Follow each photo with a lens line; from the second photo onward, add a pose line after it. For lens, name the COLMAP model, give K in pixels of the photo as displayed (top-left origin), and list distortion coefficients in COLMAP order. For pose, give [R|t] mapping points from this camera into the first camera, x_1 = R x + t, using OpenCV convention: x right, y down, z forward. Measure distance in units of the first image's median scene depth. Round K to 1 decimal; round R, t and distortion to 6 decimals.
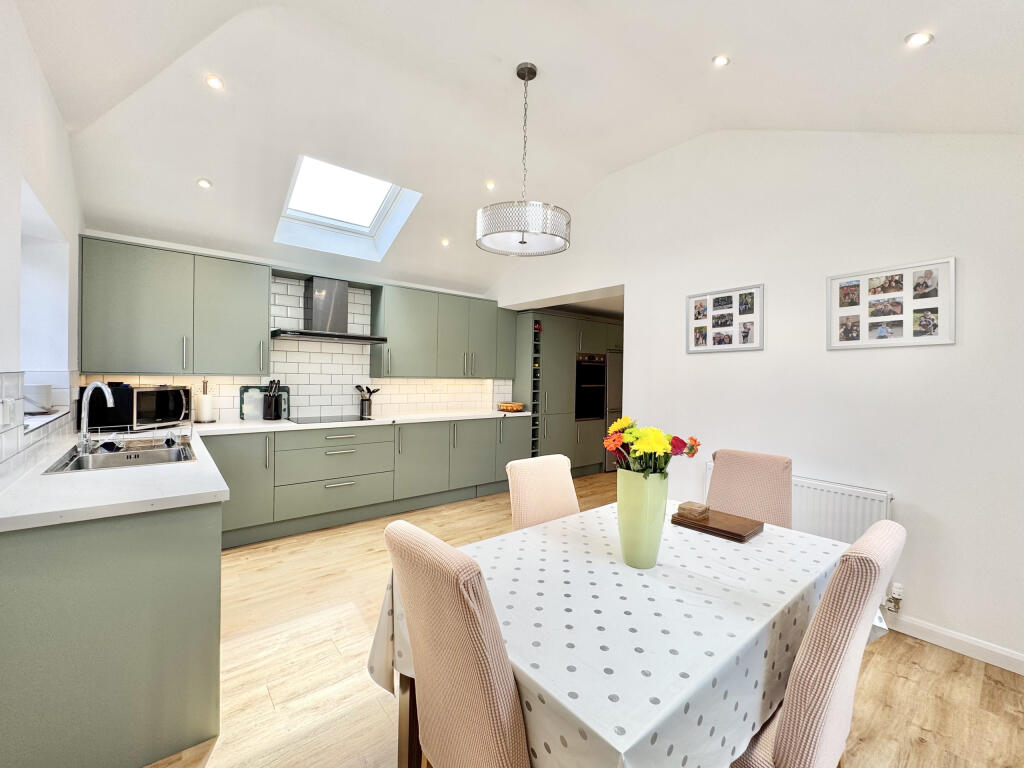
lens RADIAL K [[427.3, 0, 512.0], [0, 427.3, 384.0], [0, 0, 1]] dist [-0.000347, -0.000014]
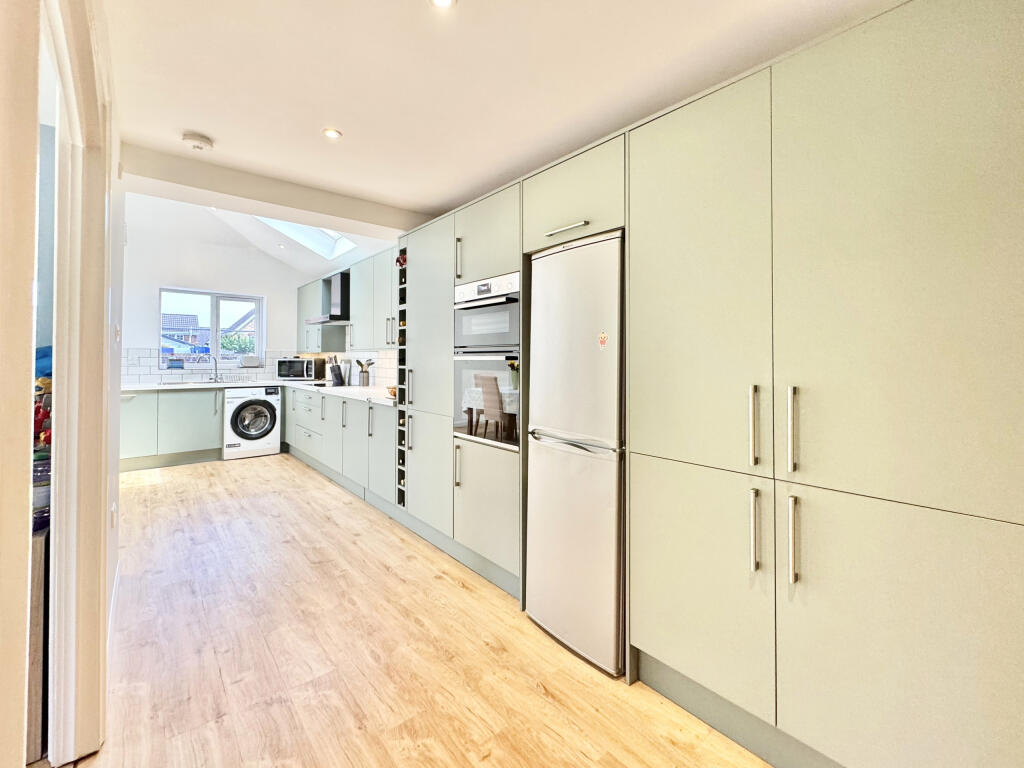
lens RADIAL K [[442.7, 0, 511.0], [0, 442.7, 353.3], [0, 0, 1]] dist [-0.000074, 0.000011]
pose [[0.007268, -0.031704, -0.999471, 0.930942], [-0.024204, 0.999199, -0.031871, 0.018692], [0.999681, 0.024423, 0.006495, 1.582624]]
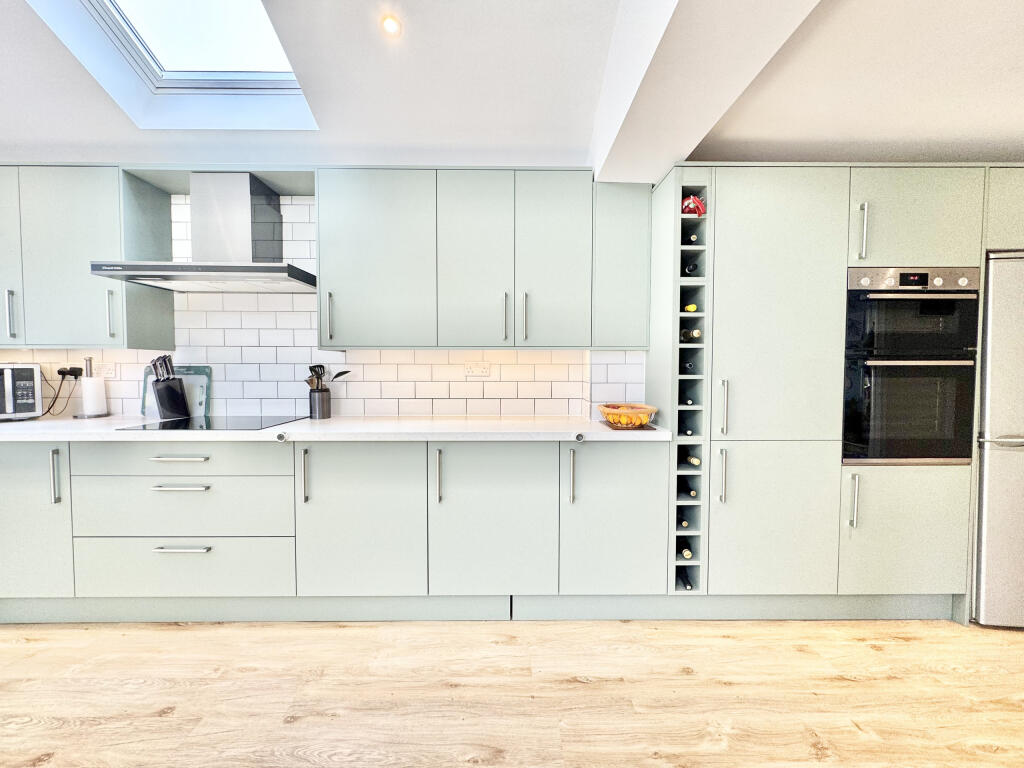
lens RADIAL K [[409.0, 0, 513.0], [0, 409.0, 380.7], [0, 0, 1]] dist [0.000647, 0.000100]
pose [[0.776893, 0.005705, -0.629607, 0.224675], [0.000819, 0.999949, 0.010070, 0.022460], [0.629632, -0.008339, 0.776849, 0.857204]]
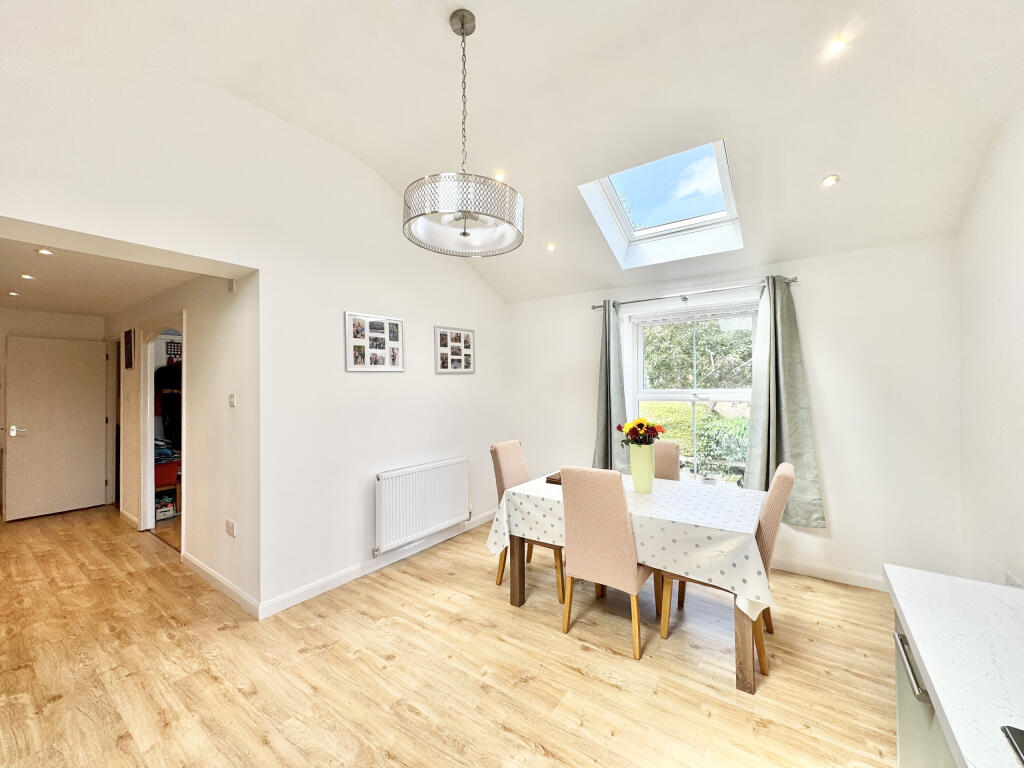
lens RADIAL K [[409.0, 0, 513.0], [0, 409.0, 380.7], [0, 0, 1]] dist [0.000647, 0.000100]
pose [[-0.258450, -0.006727, 0.966001, -0.504402], [0.022539, 0.999662, 0.012992, -0.047340], [-0.965762, 0.025130, -0.258210, 0.769824]]
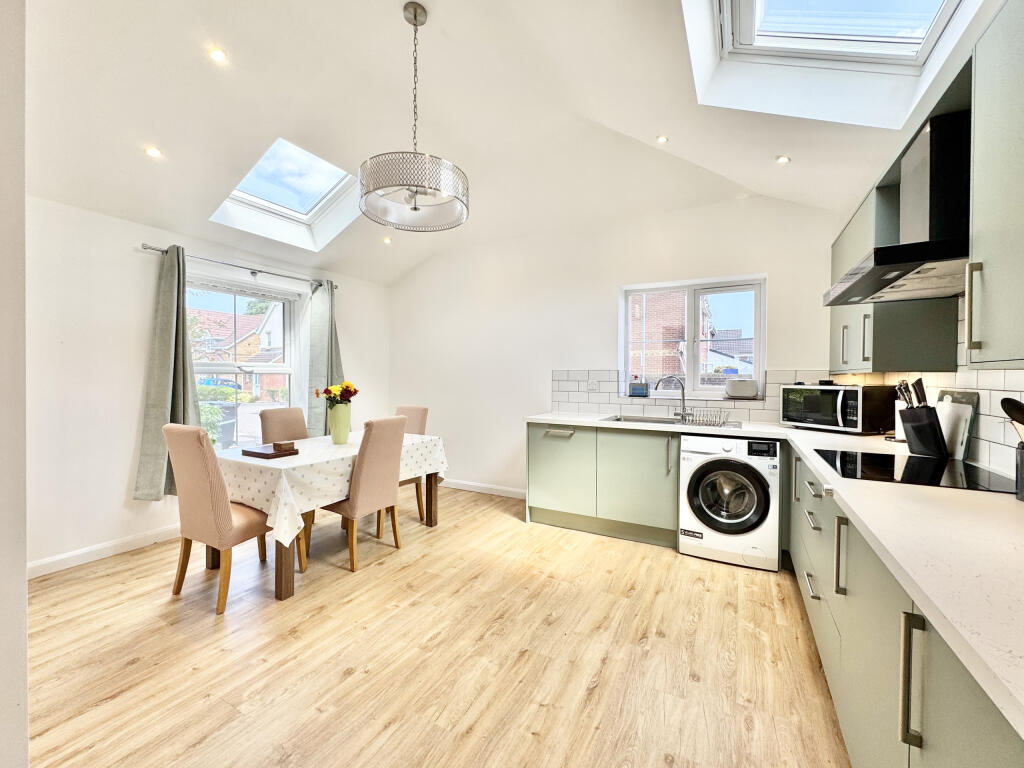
lens RADIAL K [[415.4, 0, 511.2], [0, 415.4, 380.5], [0, 0, 1]] dist [-0.000155, -0.000008]
pose [[-0.928431, -0.021805, -0.370864, 0.104891], [-0.031477, 0.999303, 0.020044, -0.000957], [0.370168, 0.030283, -0.928471, 1.295663]]
